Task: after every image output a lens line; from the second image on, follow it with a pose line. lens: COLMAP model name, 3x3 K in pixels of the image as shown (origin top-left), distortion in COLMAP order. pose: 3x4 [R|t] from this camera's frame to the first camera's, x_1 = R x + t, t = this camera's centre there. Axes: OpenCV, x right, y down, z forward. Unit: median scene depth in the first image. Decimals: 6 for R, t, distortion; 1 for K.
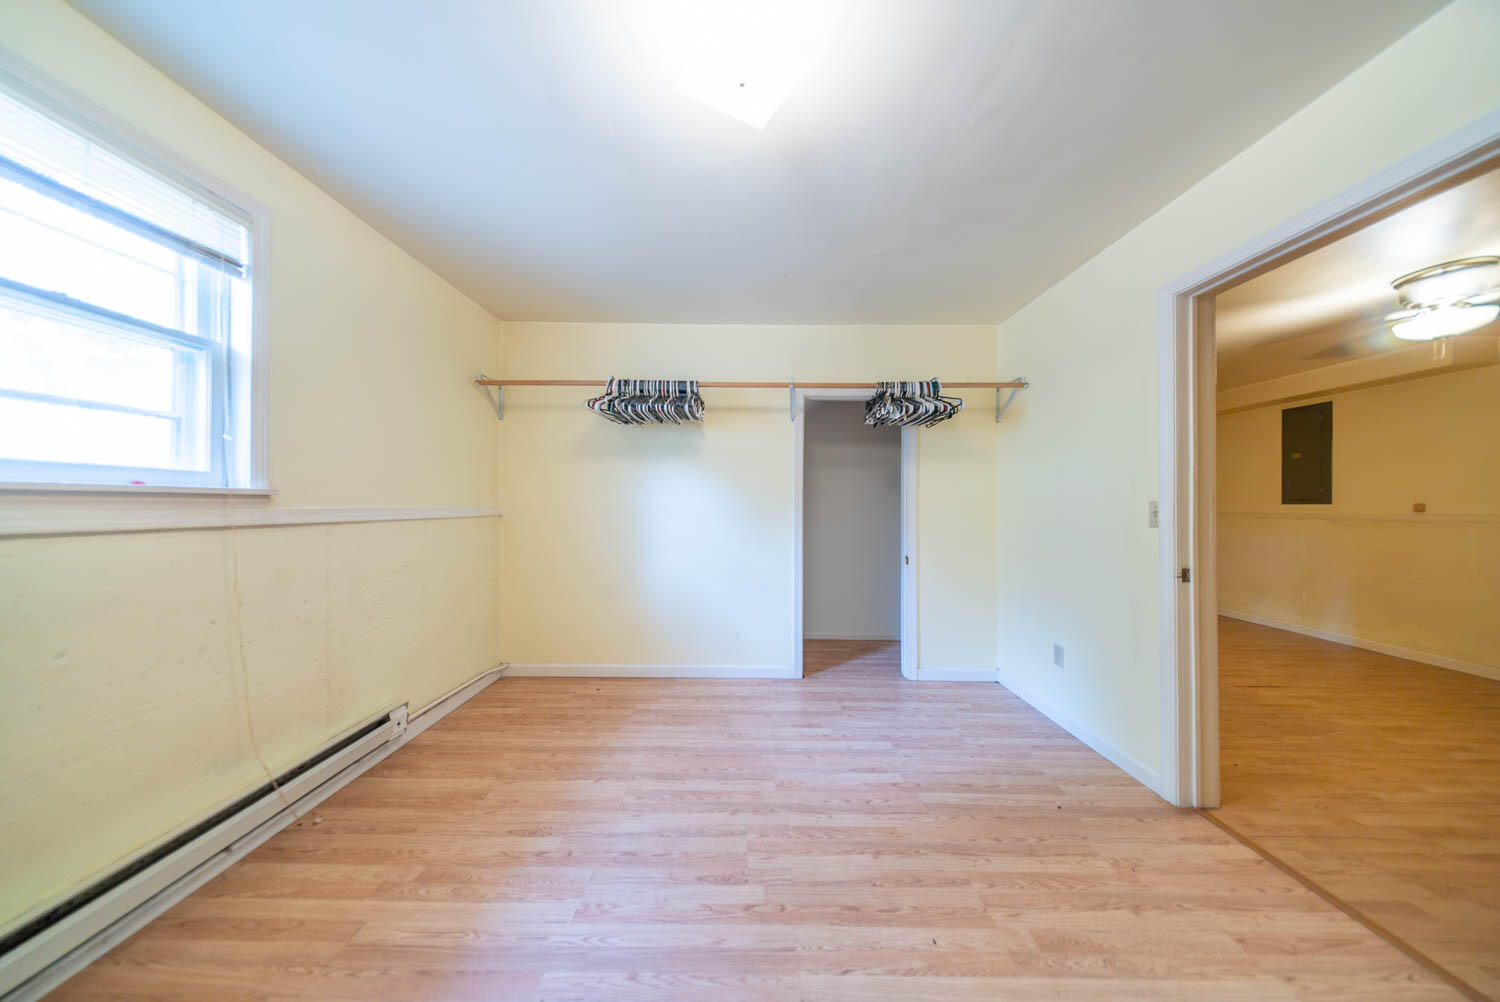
lens RADIAL K [[438.9, 0, 745.9], [0, 438.9, 500.4], [0, 0, 1]] dist [-0.000912, -0.000186]
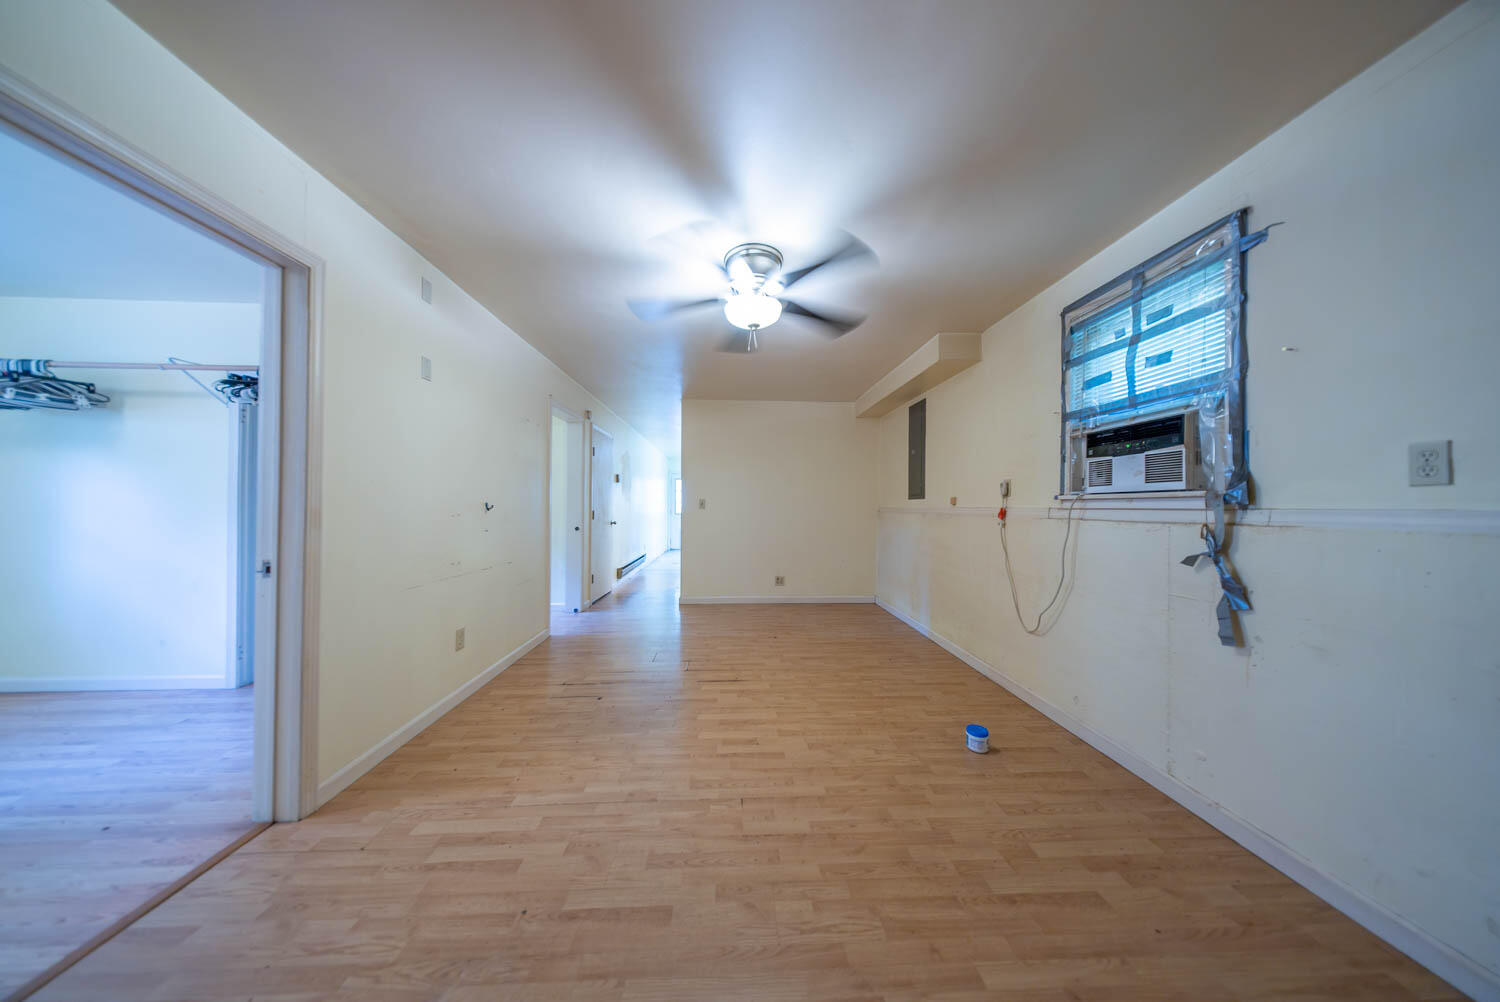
lens RADIAL K [[438.9, 0, 748.3], [0, 438.9, 502.8], [0, 0, 1]] dist [-0.000912, -0.000186]
pose [[0.997717, -0.003732, 0.067424, 1.119671], [0.003749, 0.999993, -0.000118, 0.021917], [-0.067423, 0.000370, 0.997724, 0.011624]]
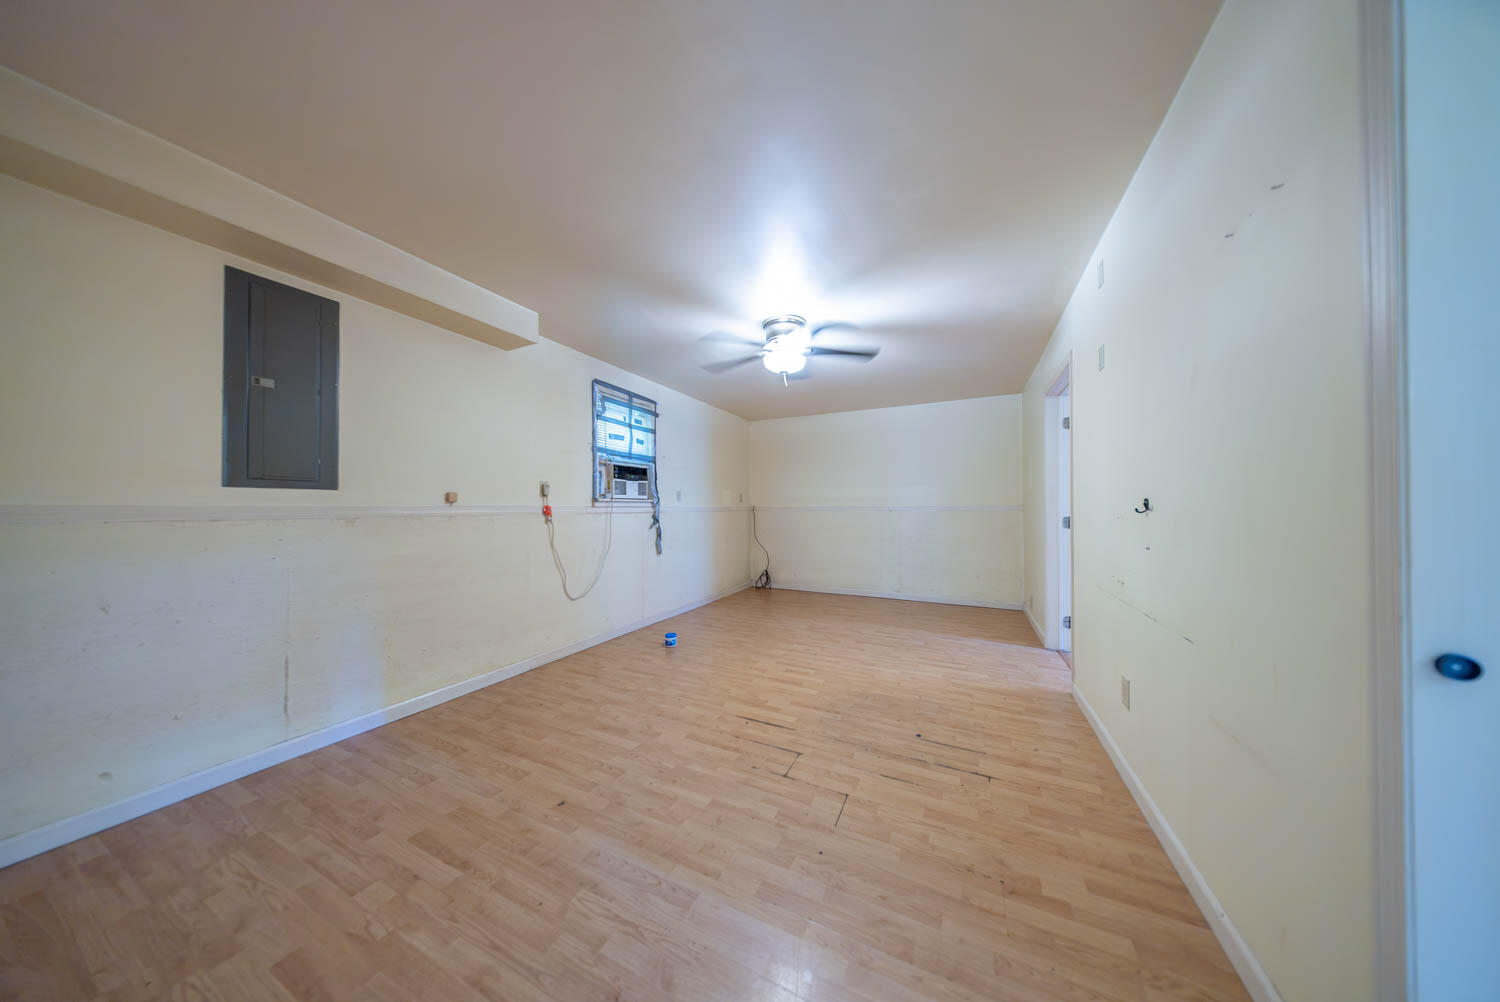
lens RADIAL K [[438.9, 0, 740.3], [0, 438.9, 504.2], [0, 0, 1]] dist [-0.000912, -0.000186]
pose [[-0.902413, -0.005237, 0.430840, 0.842004], [-0.009972, 0.999912, -0.008732, 0.033735], [-0.430756, -0.012176, -0.902386, 1.665071]]
